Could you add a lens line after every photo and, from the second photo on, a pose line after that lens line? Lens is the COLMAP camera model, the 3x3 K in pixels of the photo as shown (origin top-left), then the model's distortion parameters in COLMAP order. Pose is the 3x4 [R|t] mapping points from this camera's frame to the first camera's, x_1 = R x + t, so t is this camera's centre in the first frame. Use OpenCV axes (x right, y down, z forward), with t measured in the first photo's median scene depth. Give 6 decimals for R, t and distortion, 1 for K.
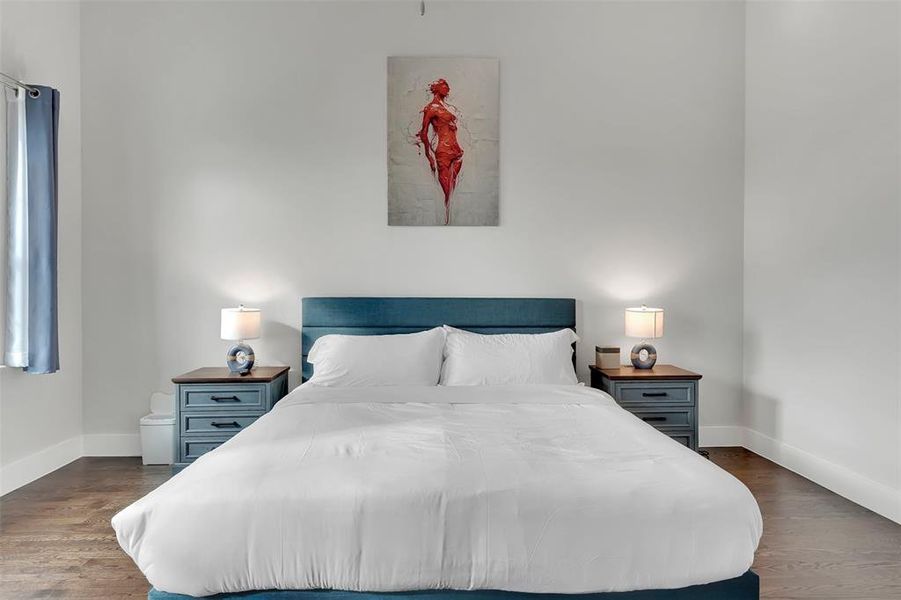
lens RADIAL K [[501.3, 0, 449.2], [0, 501.3, 300.0], [0, 0, 1]] dist [-0.011810, 0.002811]
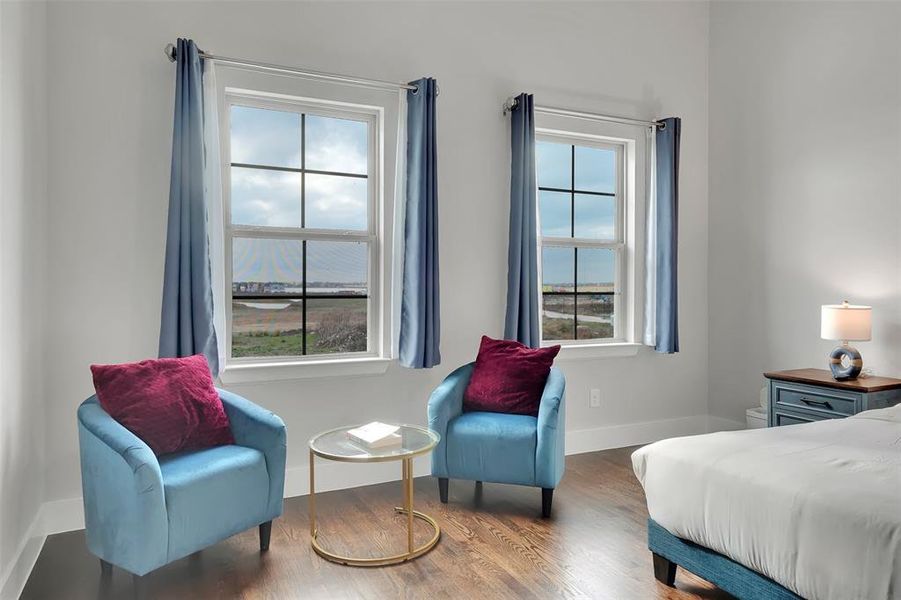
lens RADIAL K [[602.6, 0, 456.0], [0, 602.6, 285.2], [0, 0, 1]] dist [0.024480, -0.001603]
pose [[0.375795, -0.003667, -0.926696, 0.293163], [-0.014989, 0.999837, -0.010035, 0.002597], [0.926582, 0.017661, 0.375679, -0.028922]]
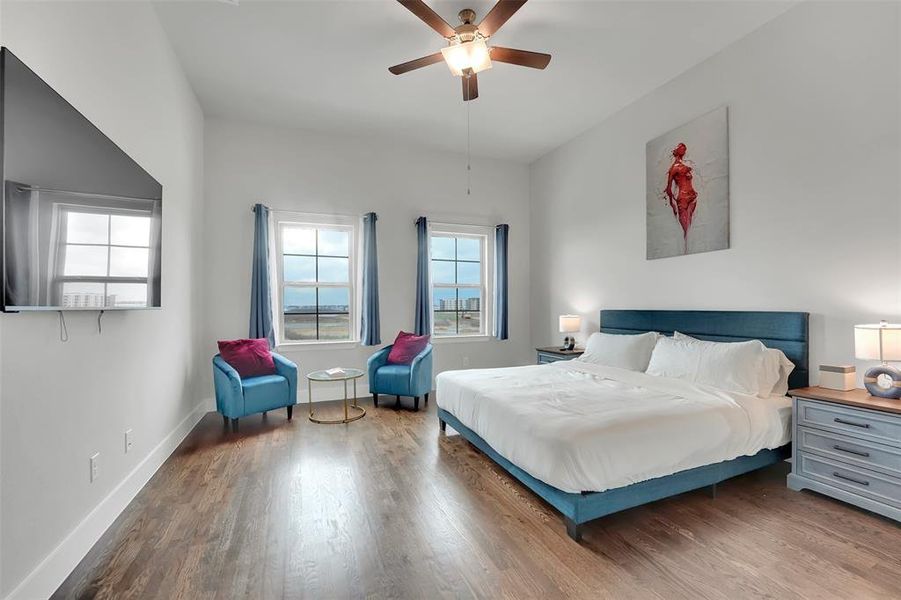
lens RADIAL K [[381.4, 0, 458.5], [0, 381.4, 308.0], [0, 0, 1]] dist [-0.025693, 0.000772]
pose [[0.335302, -0.000775, -0.942110, 0.727106], [-0.008748, 0.999954, -0.003937, -0.002077], [0.942070, 0.009562, 0.335280, 0.129933]]
